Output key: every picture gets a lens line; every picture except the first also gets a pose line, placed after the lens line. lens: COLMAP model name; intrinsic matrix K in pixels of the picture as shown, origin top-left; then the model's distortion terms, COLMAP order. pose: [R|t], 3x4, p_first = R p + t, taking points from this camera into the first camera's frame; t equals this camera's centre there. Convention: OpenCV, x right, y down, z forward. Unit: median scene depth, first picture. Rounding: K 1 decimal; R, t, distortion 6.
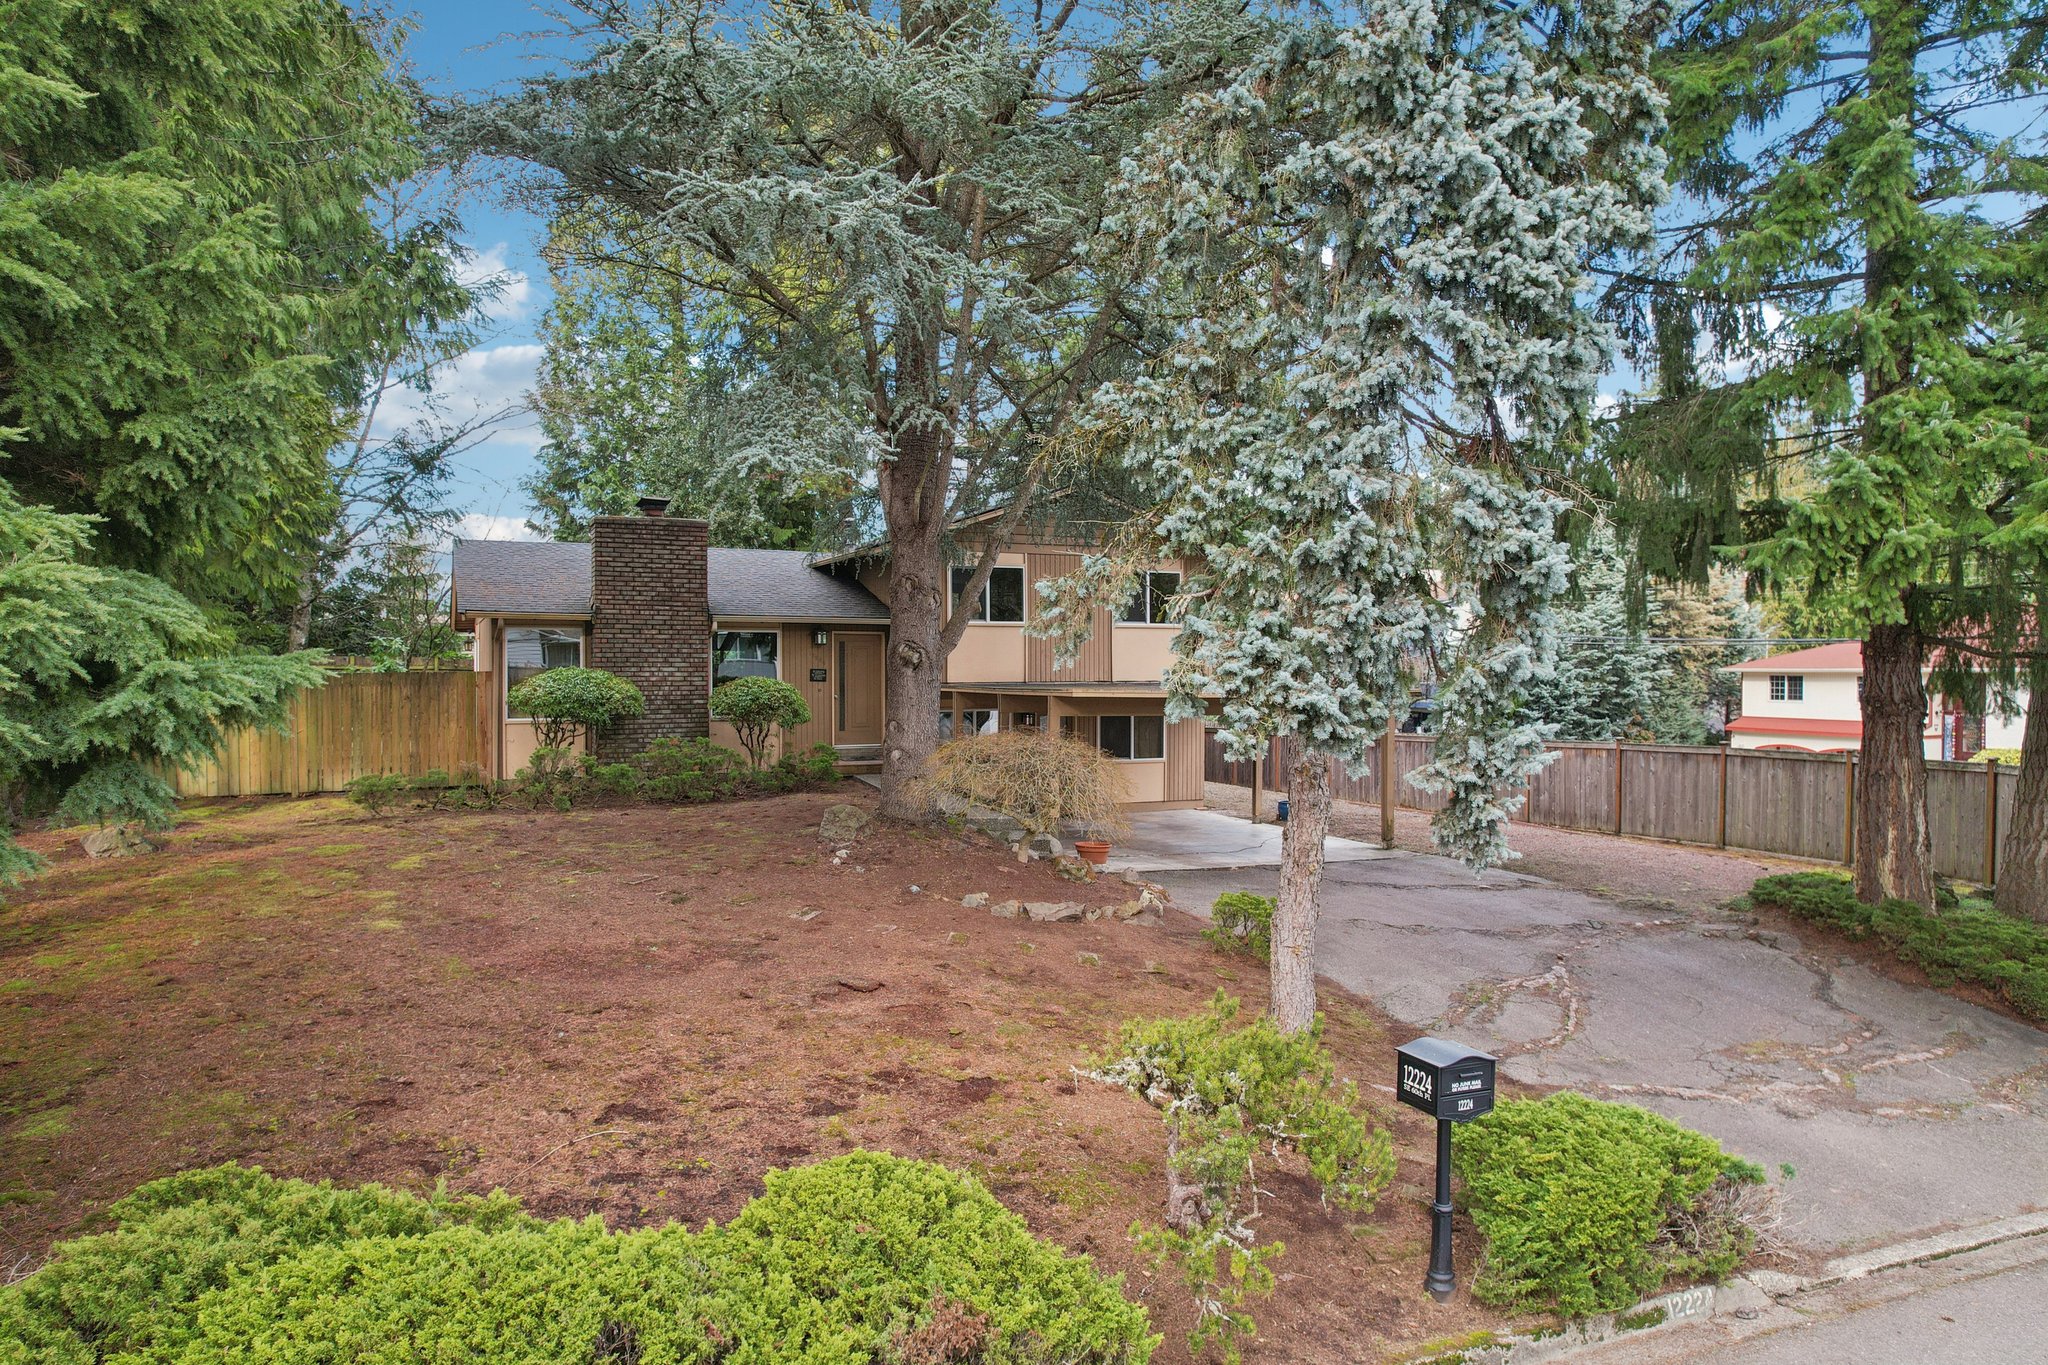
lens RADIAL K [[1300.7, 0, 1026.3], [0, 1300.7, 715.3], [0, 0, 1]] dist [-0.075035, 0.068082]
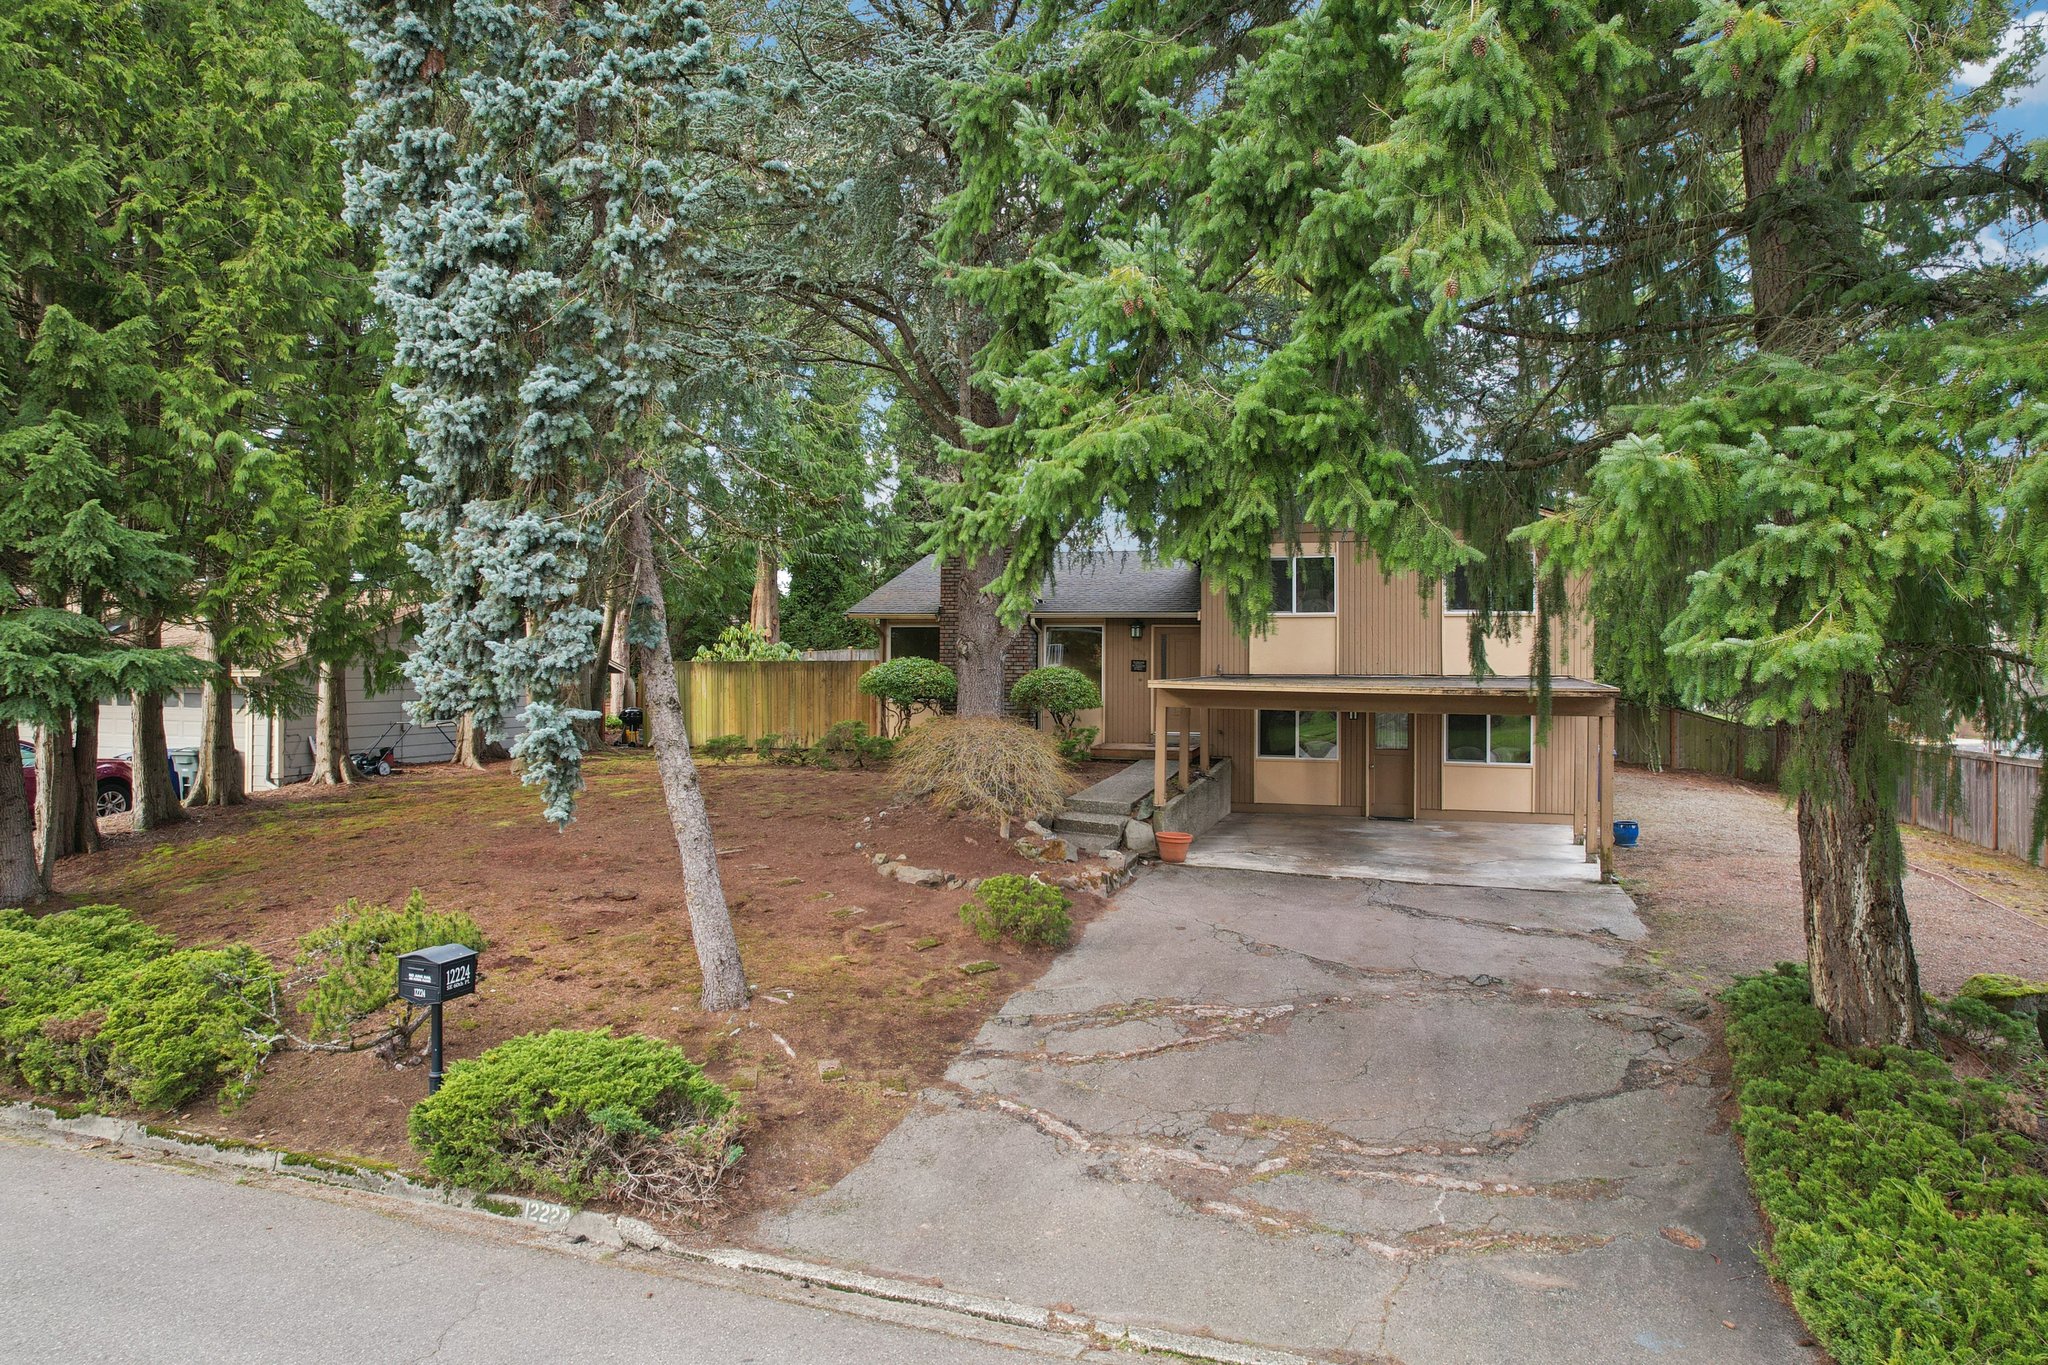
lens RADIAL K [[1328.3, 0, 1033.9], [0, 1328.3, 597.4], [0, 0, 1]] dist [-0.063634, 0.051814]
pose [[0.734652, -0.029830, -0.677788, 1.154202], [-0.024223, 0.997243, -0.070145, -0.016981], [0.678011, 0.067950, 0.731904, 0.272075]]
